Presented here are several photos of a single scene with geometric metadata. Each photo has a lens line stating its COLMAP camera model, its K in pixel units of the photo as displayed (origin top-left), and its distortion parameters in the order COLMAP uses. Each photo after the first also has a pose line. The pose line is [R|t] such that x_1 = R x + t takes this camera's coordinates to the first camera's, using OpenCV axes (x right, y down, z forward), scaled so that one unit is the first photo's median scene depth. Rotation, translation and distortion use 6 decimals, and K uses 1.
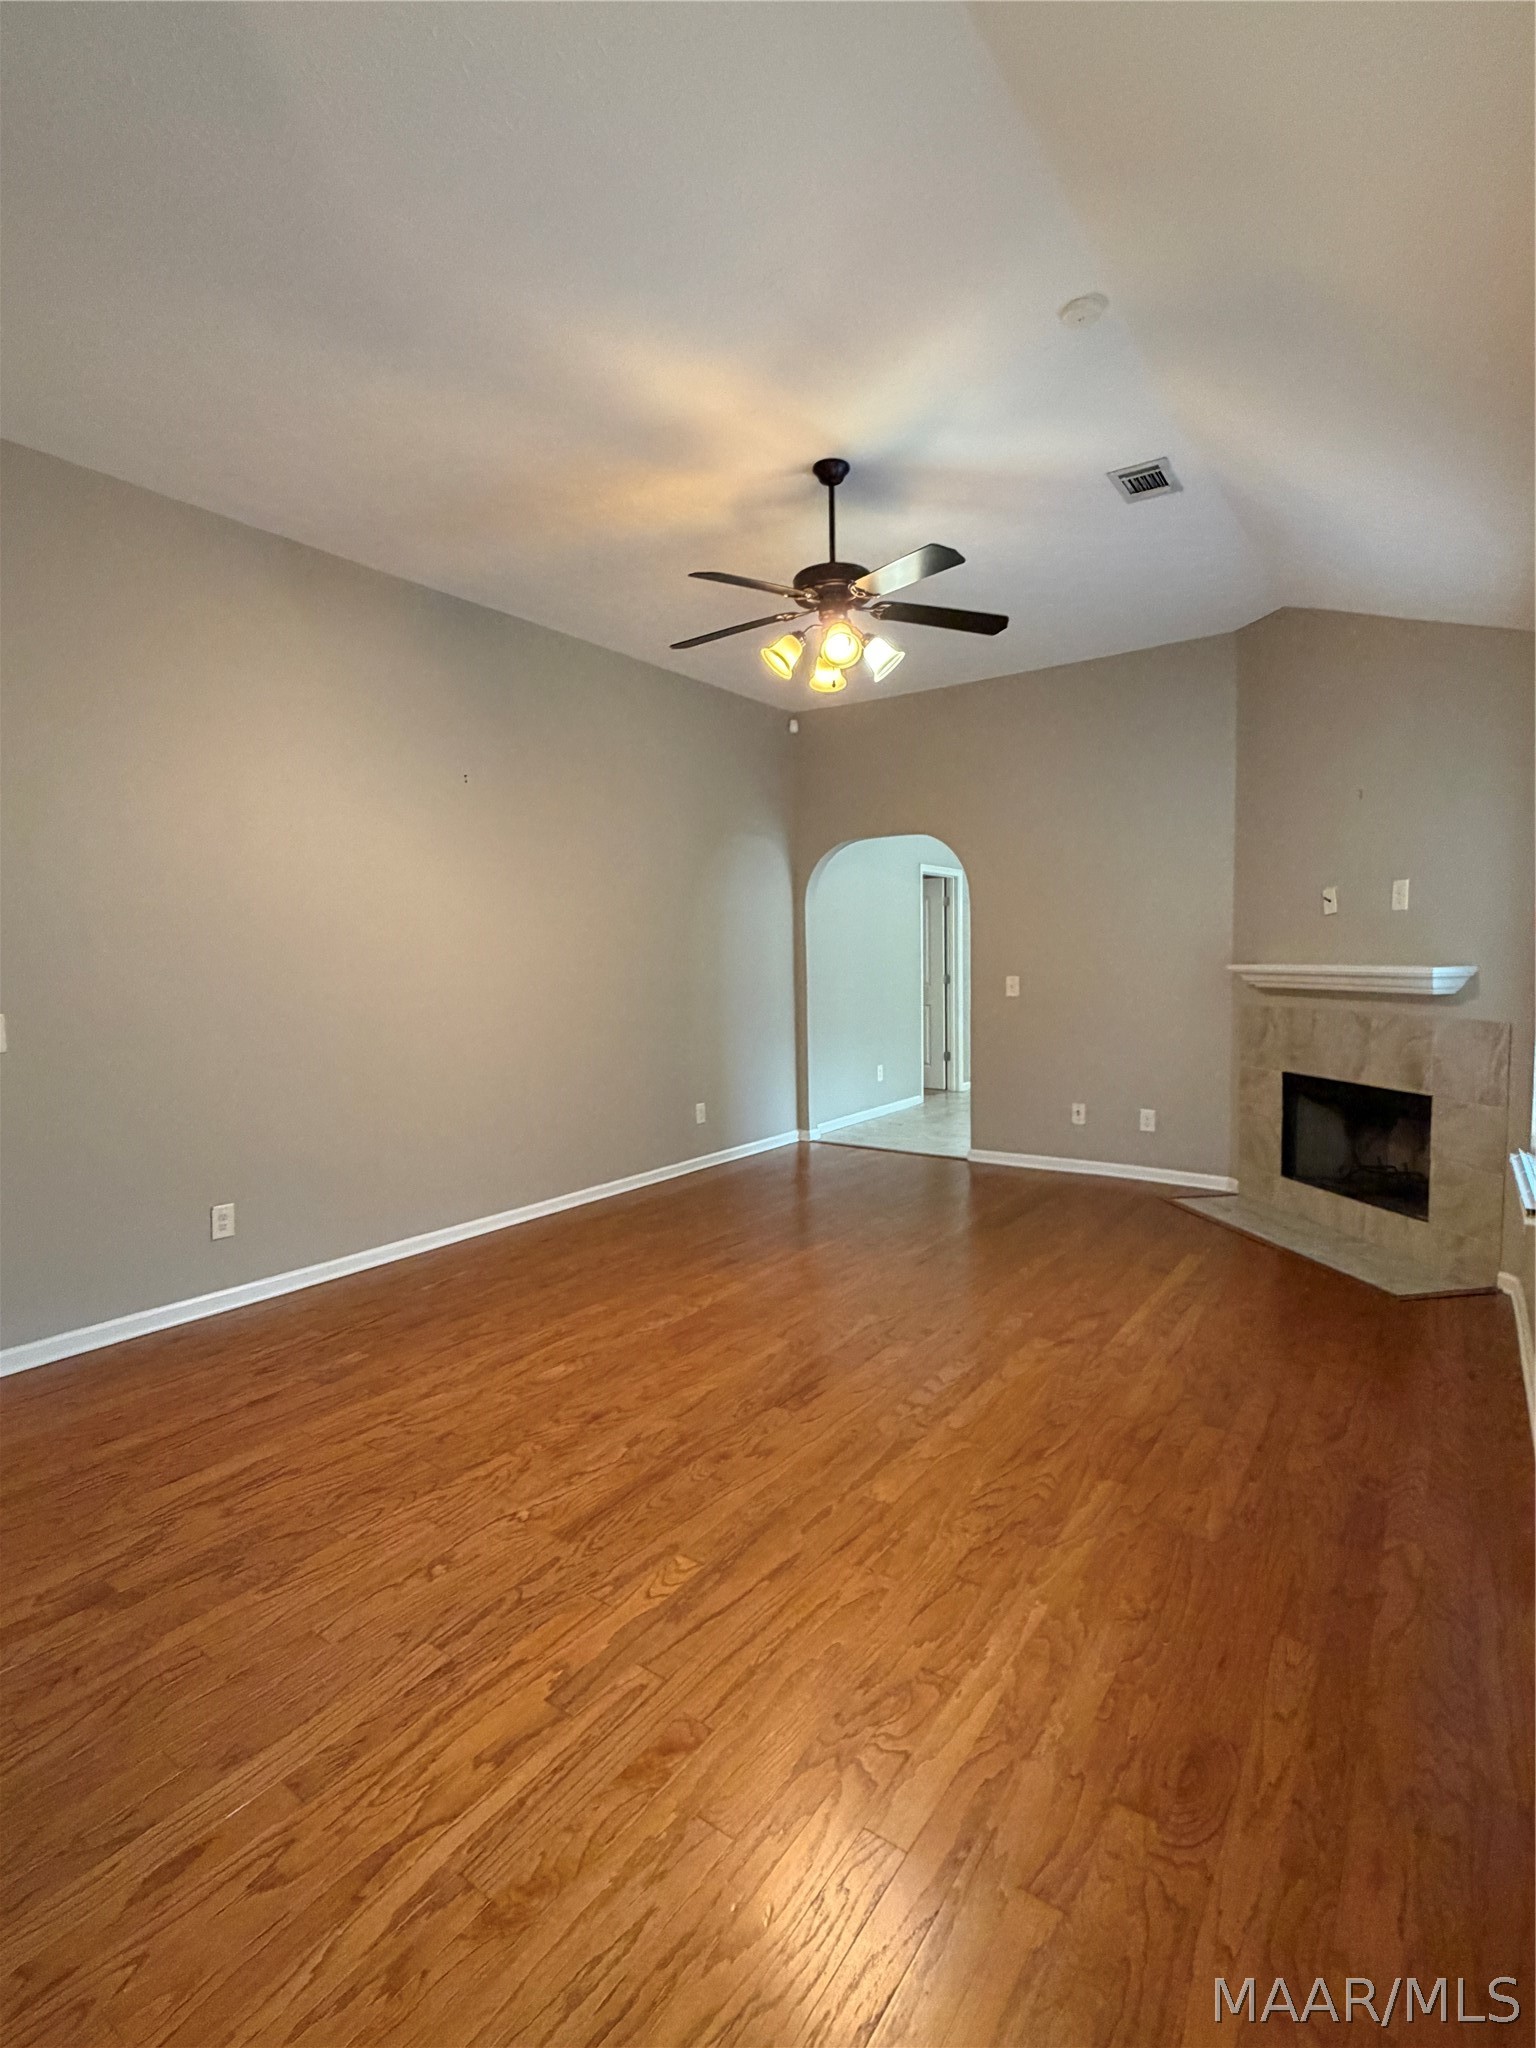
lens RADIAL K [[971.2, 0, 771.5], [0, 971.2, 1027.8], [0, 0, 1]] dist [-0.000607, -0.000108]
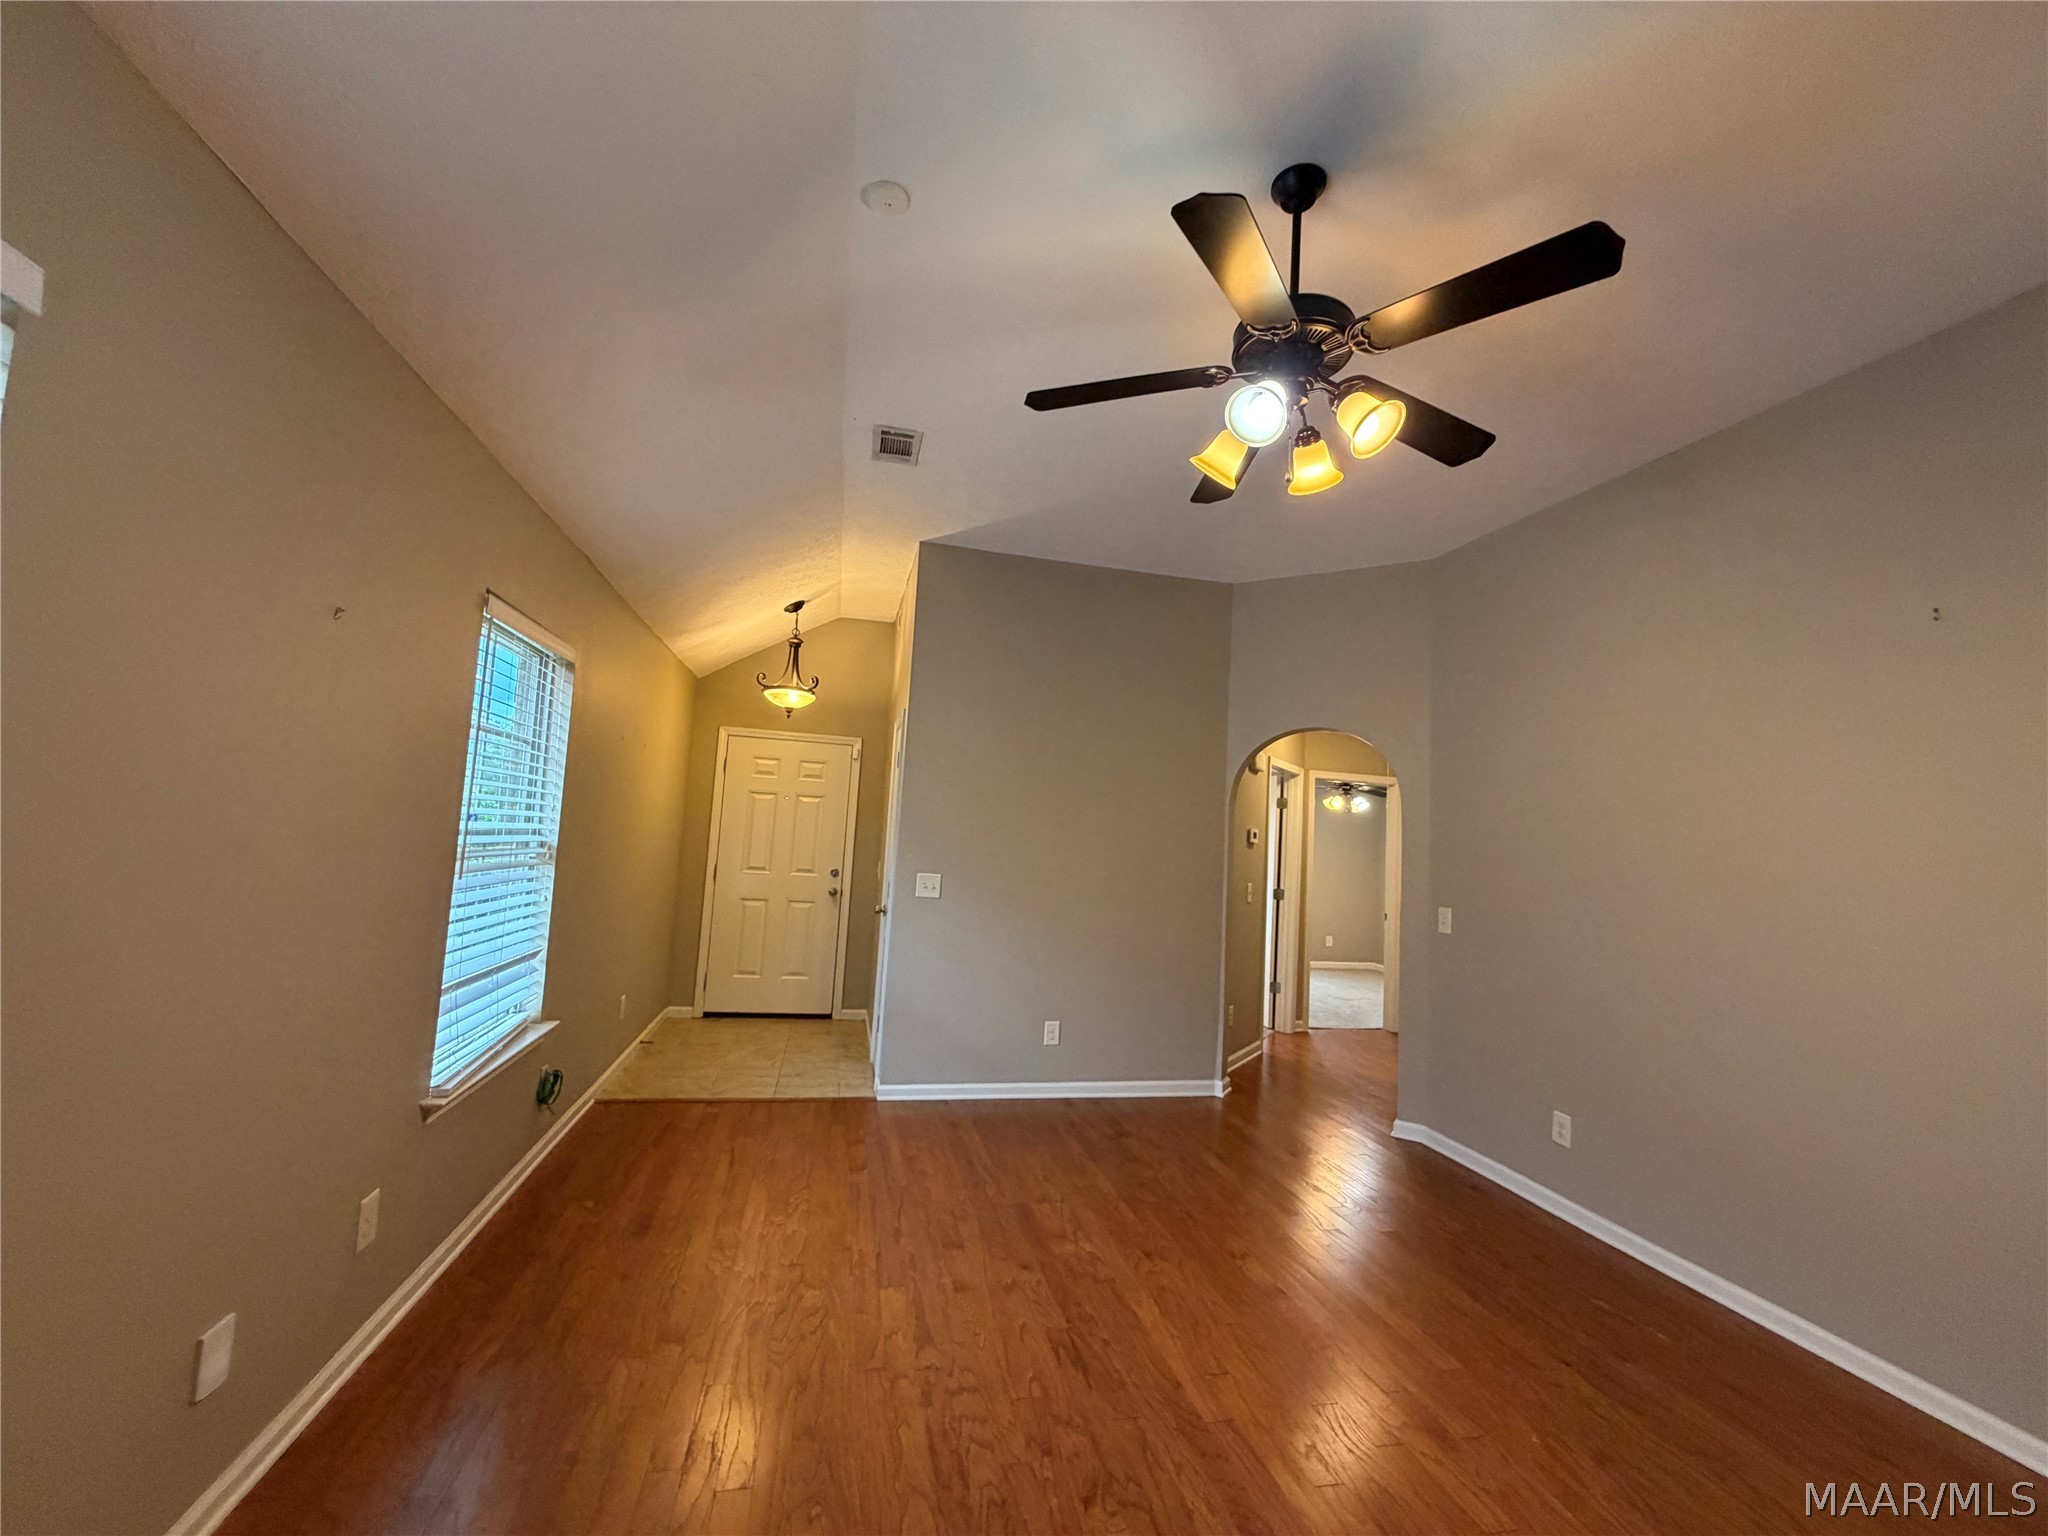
lens RADIAL K [[814.5, 0, 1019.6], [0, 814.5, 769.0], [0, 0, 1]] dist [-0.001457, 0.000343]
pose [[-0.669002, -0.086365, -0.738225, 0.681001], [-0.103596, 0.994366, -0.022448, -0.145463], [0.736005, 0.061459, -0.674180, 1.459588]]
